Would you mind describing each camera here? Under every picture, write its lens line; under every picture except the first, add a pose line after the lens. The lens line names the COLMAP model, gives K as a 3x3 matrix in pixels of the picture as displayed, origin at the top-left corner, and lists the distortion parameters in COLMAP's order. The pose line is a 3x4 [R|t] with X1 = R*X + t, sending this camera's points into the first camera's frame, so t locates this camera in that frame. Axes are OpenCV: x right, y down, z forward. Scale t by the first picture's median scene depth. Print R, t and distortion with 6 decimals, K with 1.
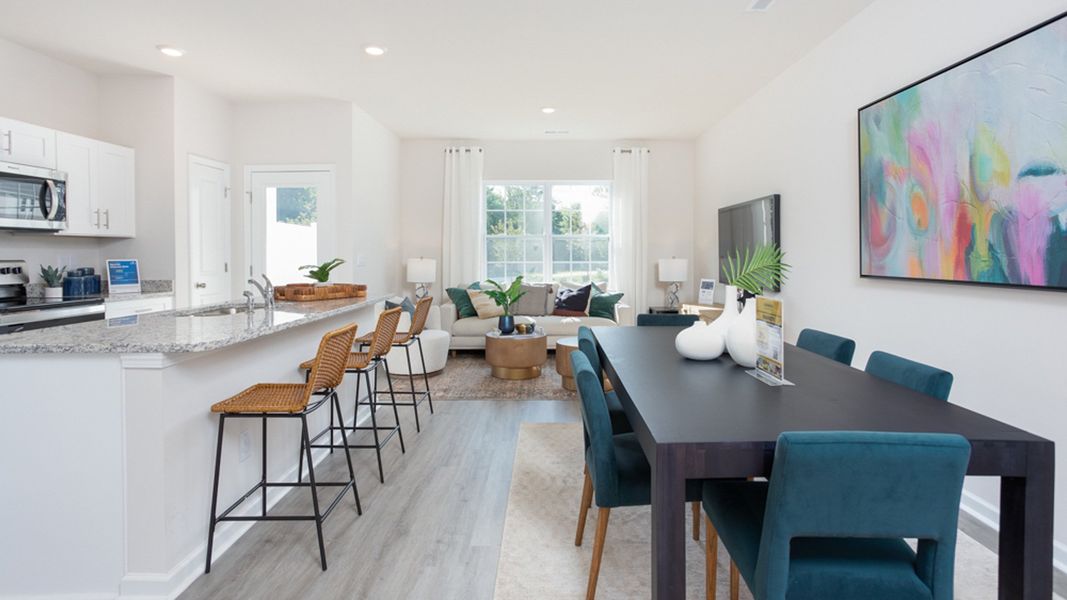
lens RADIAL K [[525.3, 0, 557.8], [0, 525.3, 255.0], [0, 0, 1]] dist [-0.055963, 0.032491]
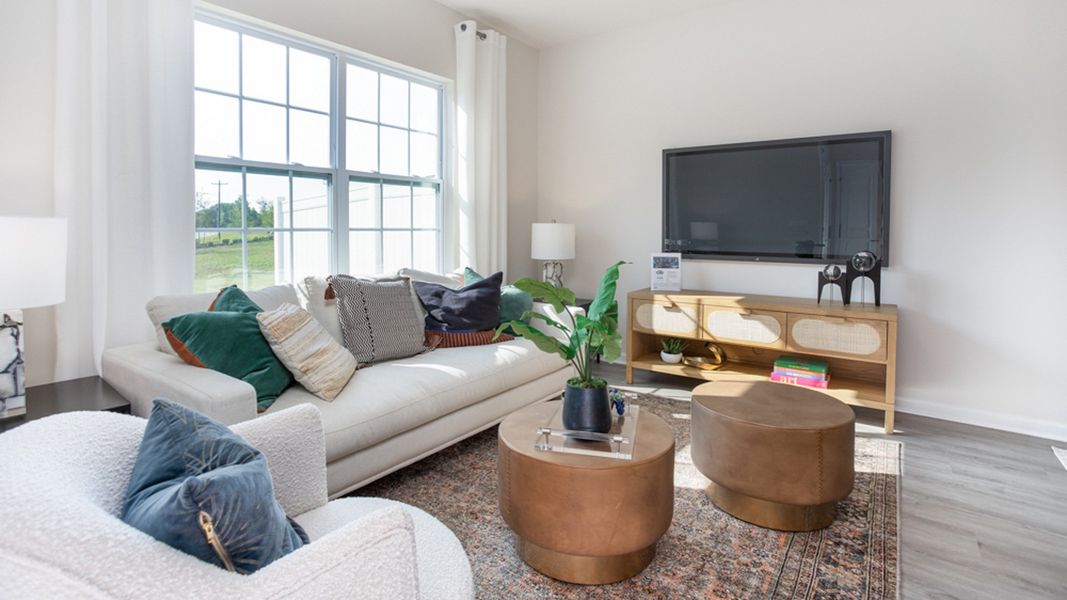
lens RADIAL K [[513.6, 0, 531.9], [0, 513.6, 242.5], [0, 0, 1]] dist [-0.049972, 0.031133]
pose [[0.606655, -0.016670, 0.794791, -0.367713], [-0.002028, 0.999744, 0.022517, 0.019744], [-0.794963, -0.015272, 0.606466, 0.819628]]
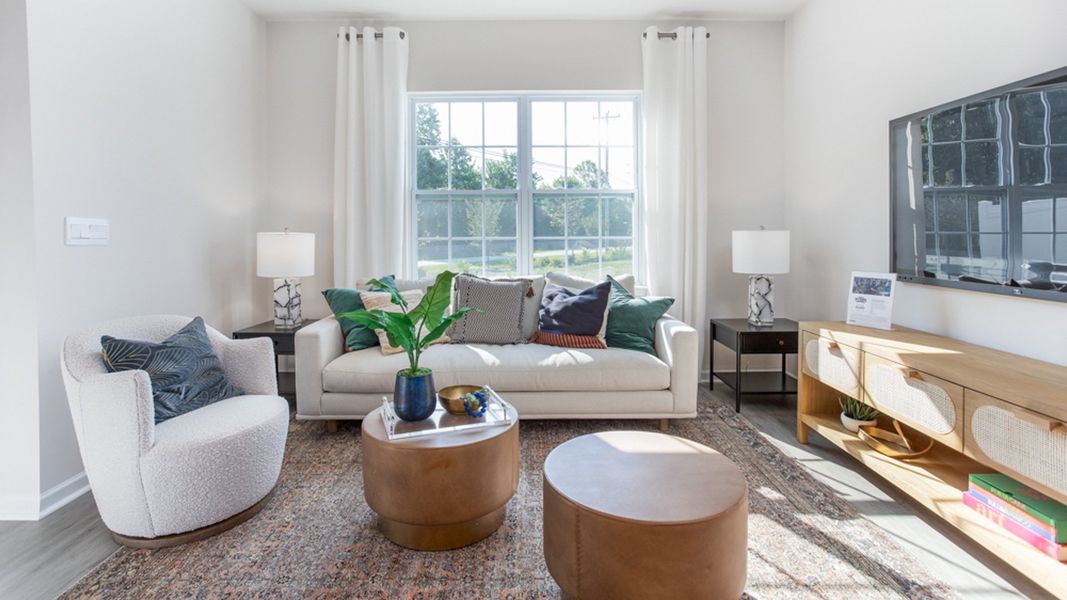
lens RADIAL K [[513.6, 0, 531.9], [0, 513.6, 242.5], [0, 0, 1]] dist [-0.049972, 0.031133]
pose [[0.999908, -0.002647, -0.013309, -0.005453], [0.002895, 0.999821, 0.018686, 0.011272], [0.013257, -0.018722, 0.999737, 0.612096]]
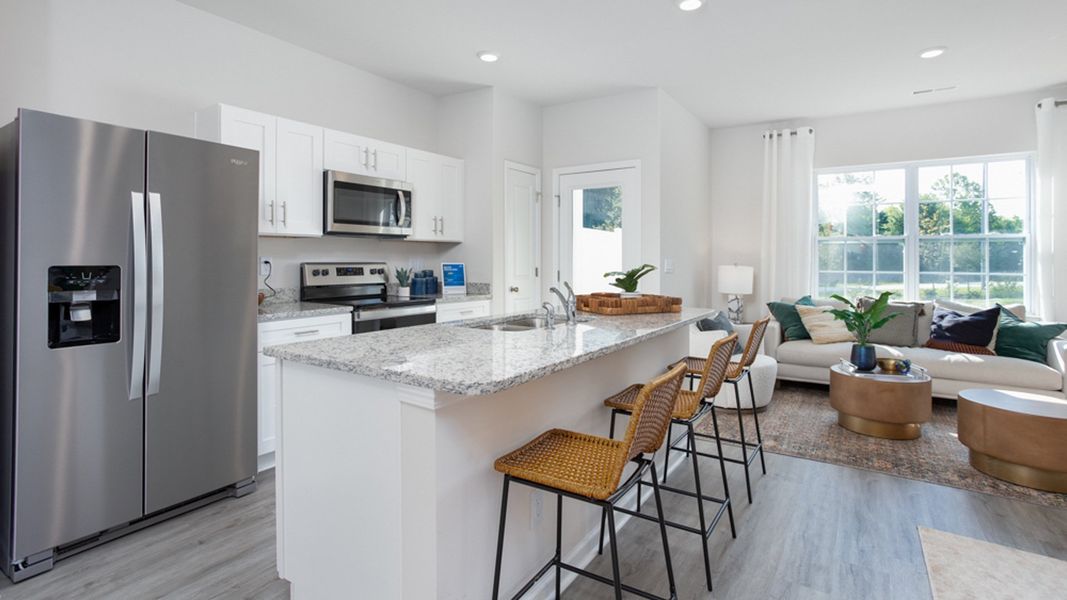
lens RADIAL K [[515.8, 0, 534.2], [0, 515.8, 259.1], [0, 0, 1]] dist [-0.053124, 0.032448]
pose [[0.828768, 0.005732, -0.559563, -0.082666], [-0.008781, 0.999958, -0.002762, 0.001746], [0.559524, 0.007203, 0.828783, 0.160096]]
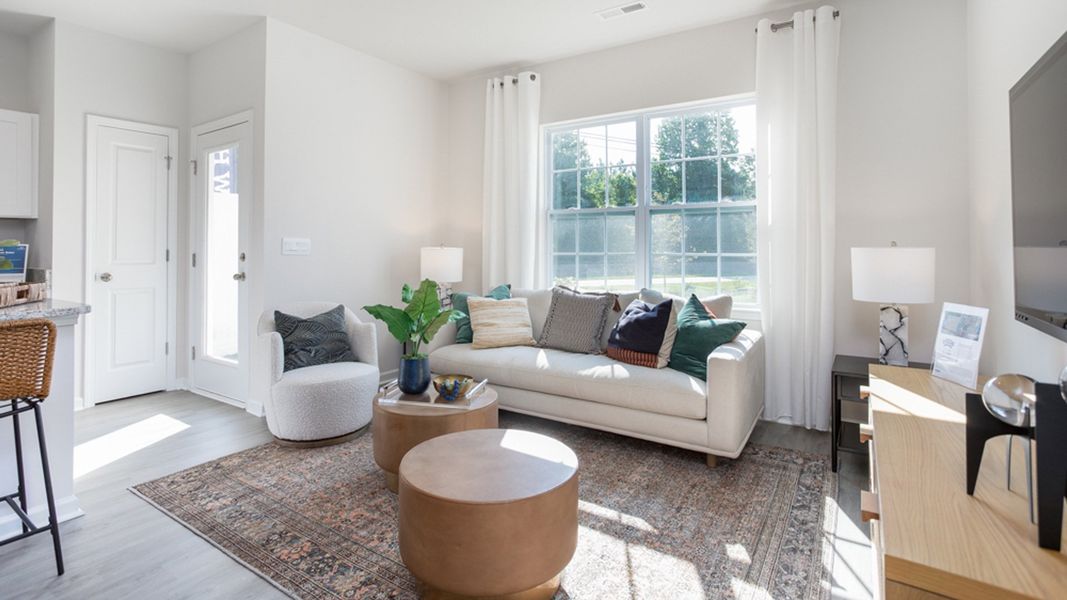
lens RADIAL K [[513.6, 0, 531.9], [0, 513.6, 242.5], [0, 0, 1]] dist [-0.049972, 0.031133]
pose [[0.824952, -0.004300, -0.565187, 0.268183], [-0.002496, 0.999934, -0.011252, 0.010671], [0.565198, 0.010693, 0.824886, 0.647040]]
